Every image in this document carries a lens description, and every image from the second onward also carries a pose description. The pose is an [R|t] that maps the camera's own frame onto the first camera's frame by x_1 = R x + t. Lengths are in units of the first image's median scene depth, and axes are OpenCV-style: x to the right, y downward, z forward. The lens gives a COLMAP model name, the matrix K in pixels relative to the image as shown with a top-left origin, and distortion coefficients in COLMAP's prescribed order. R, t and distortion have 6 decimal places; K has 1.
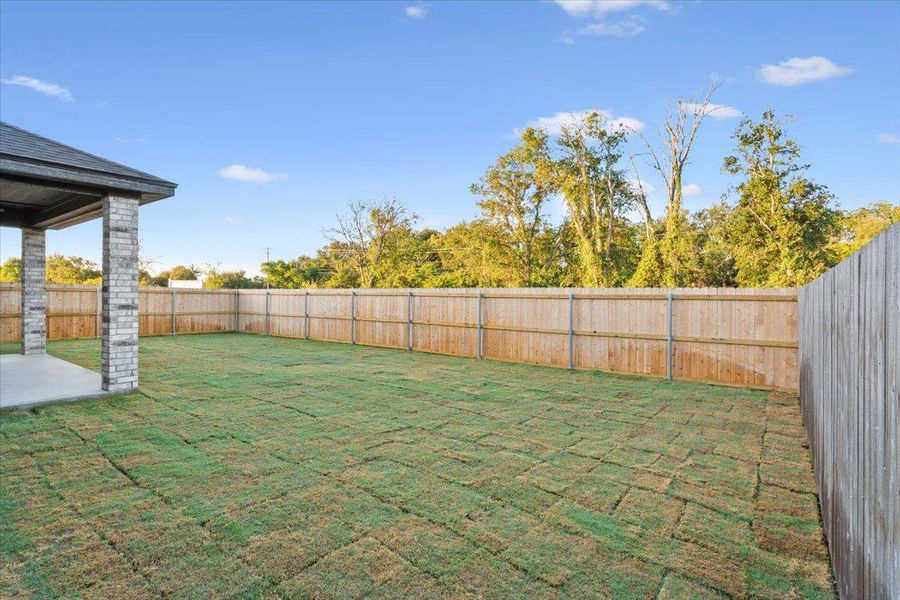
lens RADIAL K [[448.4, 0, 452.0], [0, 448.4, 292.7], [0, 0, 1]] dist [0.002134, 0.001587]
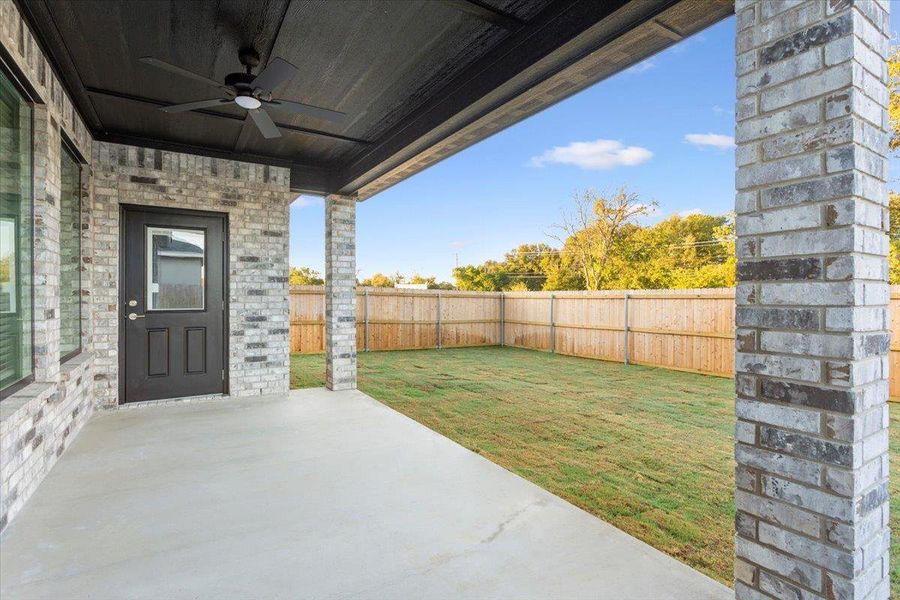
lens RADIAL K [[448.4, 0, 456.5], [0, 448.4, 298.8], [0, 0, 1]] dist [0.002134, 0.001587]
pose [[0.936347, -0.003284, -0.351061, -0.142289], [0.004303, 0.999988, 0.002123, 0.001373], [0.351050, -0.003498, 0.936350, 0.117728]]
